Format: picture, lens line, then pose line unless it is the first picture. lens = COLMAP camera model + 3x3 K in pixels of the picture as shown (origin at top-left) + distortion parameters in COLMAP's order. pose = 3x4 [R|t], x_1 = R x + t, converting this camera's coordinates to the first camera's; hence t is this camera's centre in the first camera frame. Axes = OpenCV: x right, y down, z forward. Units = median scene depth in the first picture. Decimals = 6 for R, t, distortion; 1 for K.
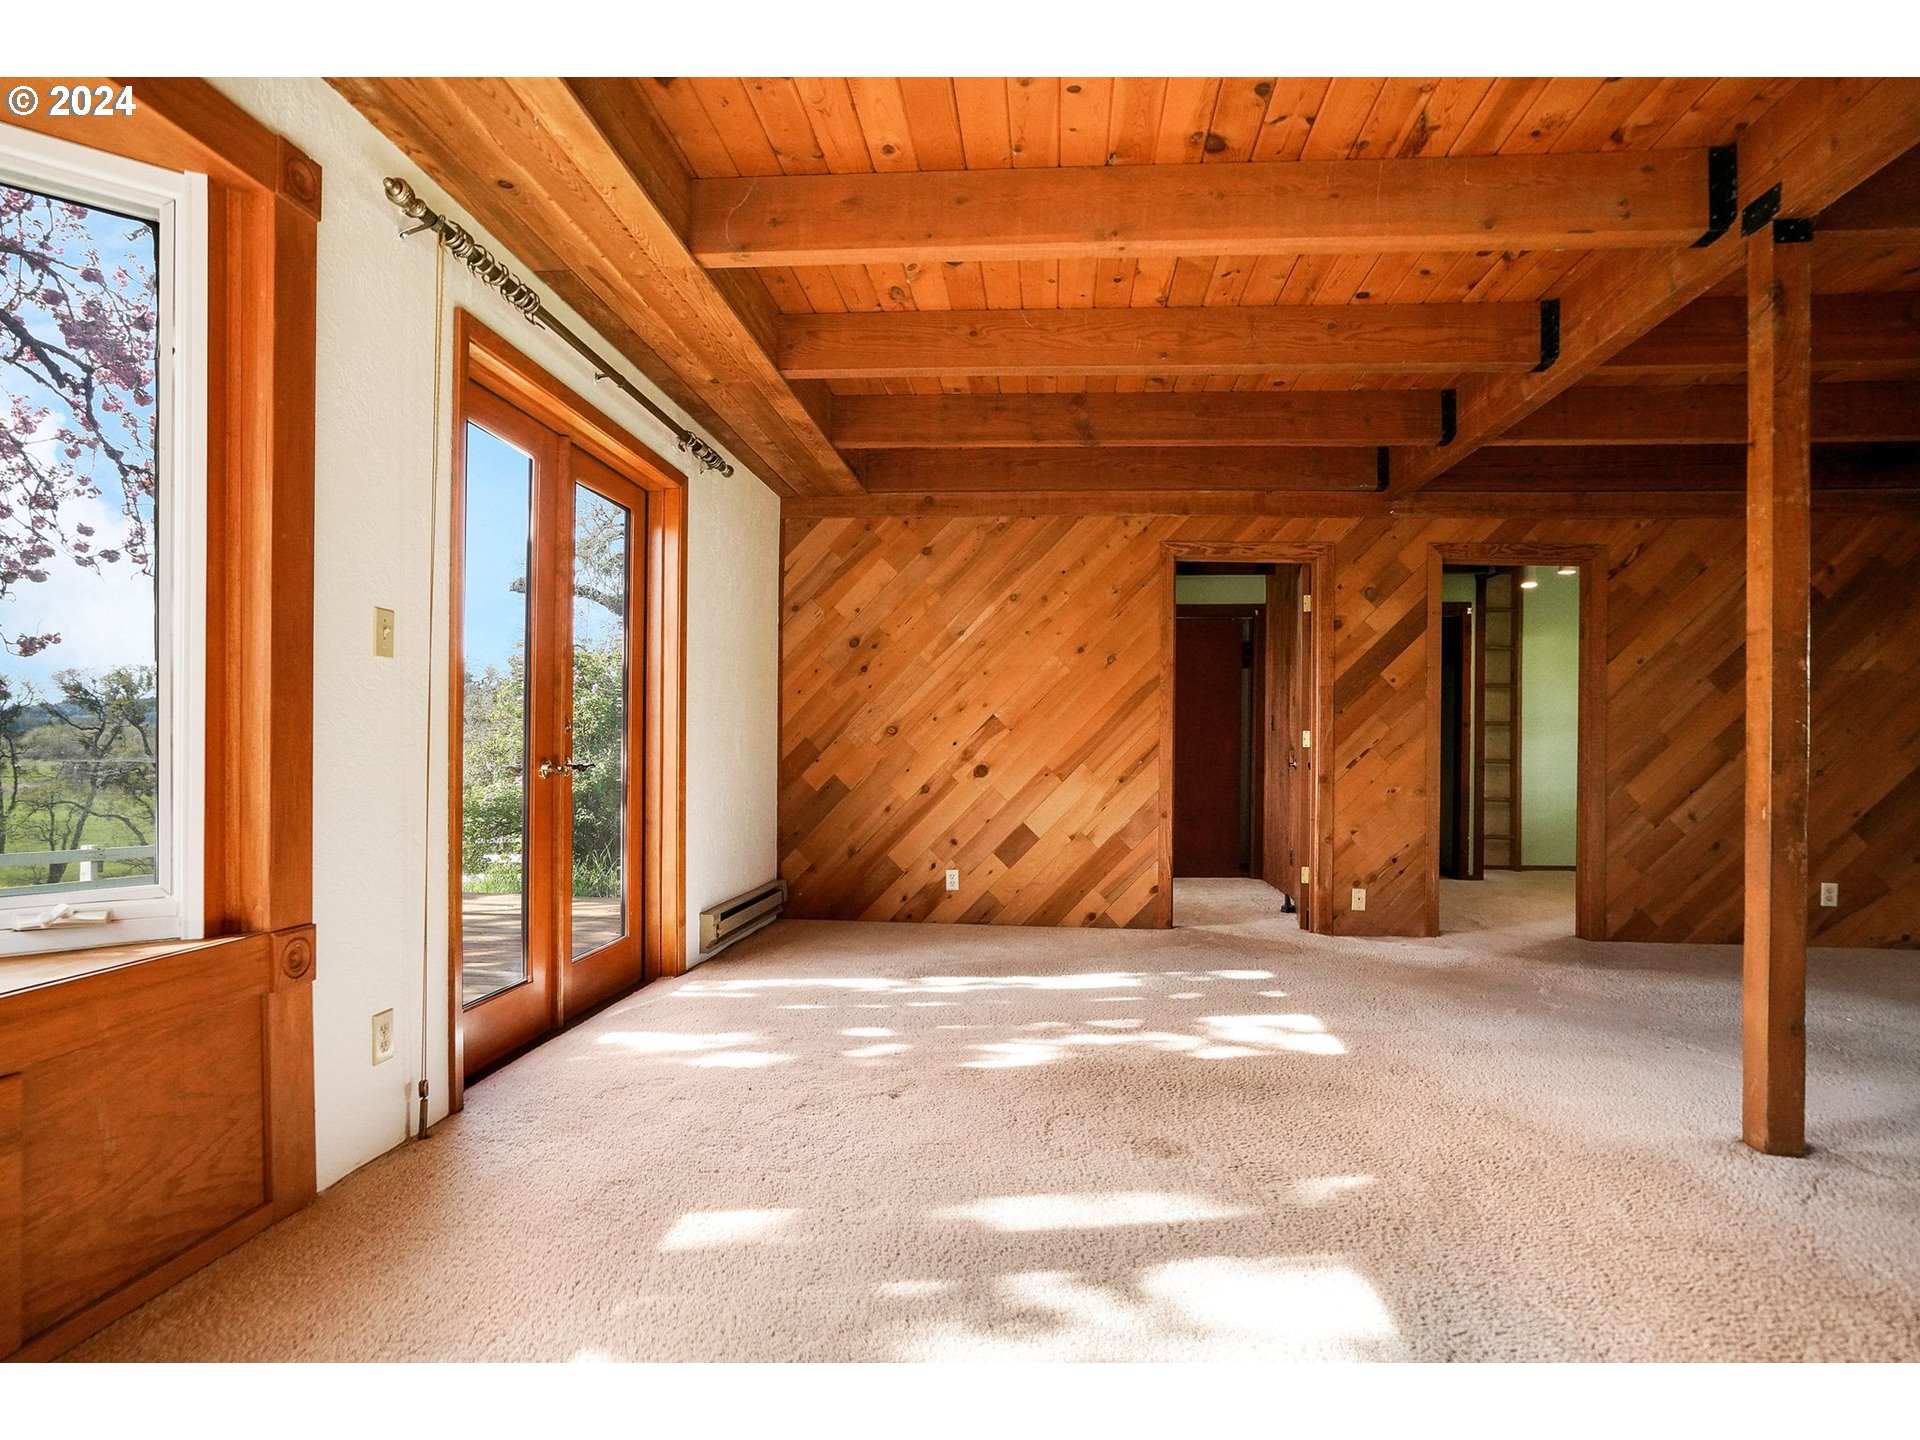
lens RADIAL K [[1057.5, 0, 928.5], [0, 1057.5, 730.4], [0, 0, 1]] dist [-0.026213, 0.019529]
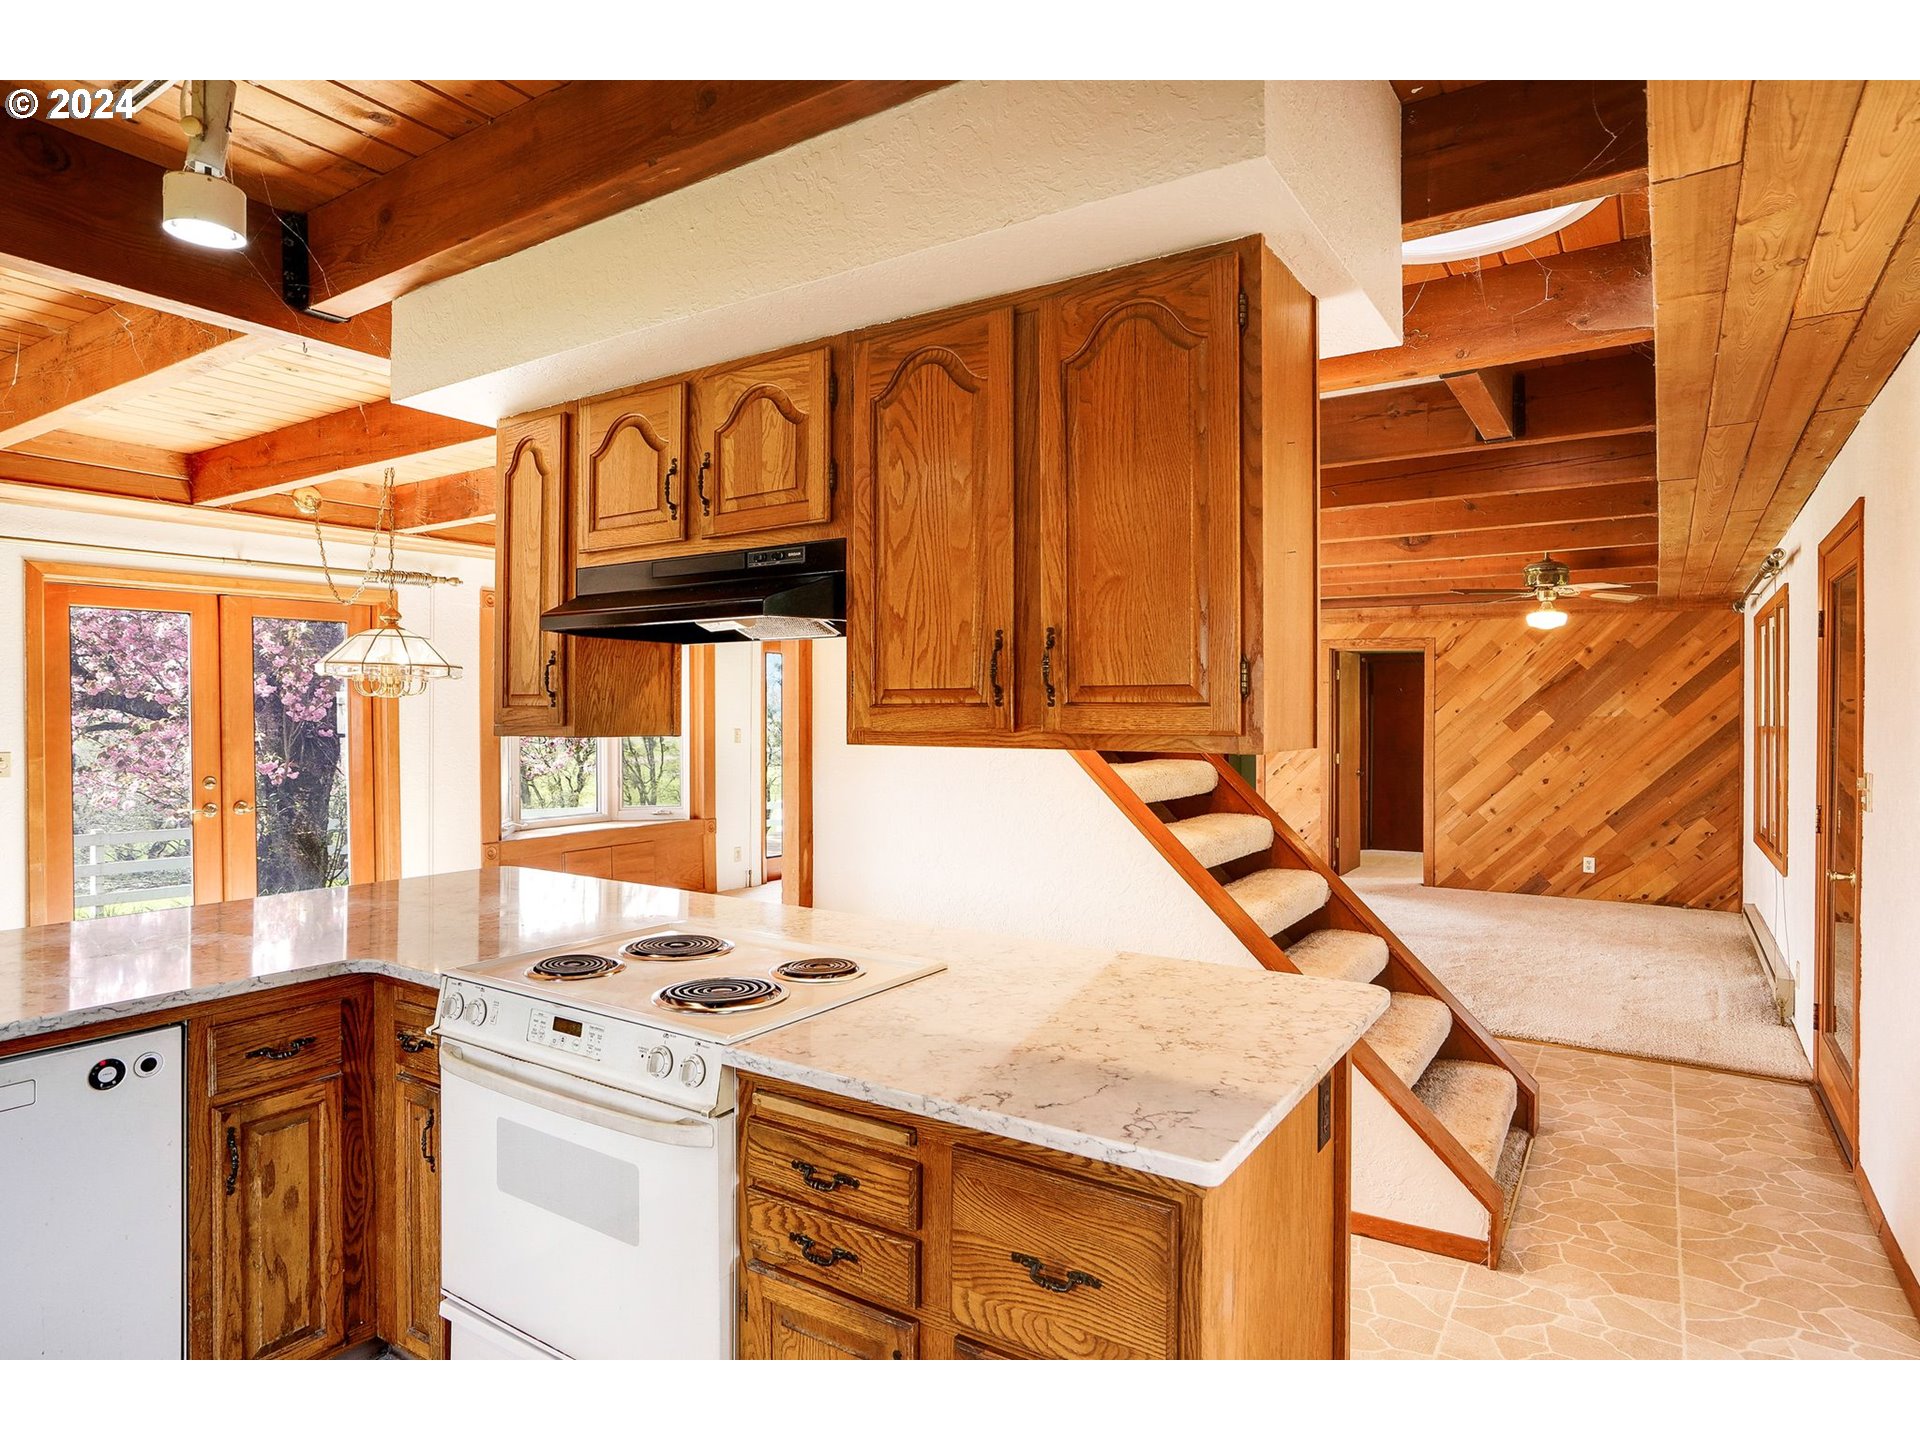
lens RADIAL K [[1057.5, 0, 952.1], [0, 1057.5, 722.7], [0, 0, 1]] dist [-0.026213, 0.019529]
pose [[0.896707, -0.002204, -0.442619, 0.697734], [0.007169, 0.999929, 0.009545, -0.069012], [0.442567, -0.011732, 0.896659, -0.755844]]
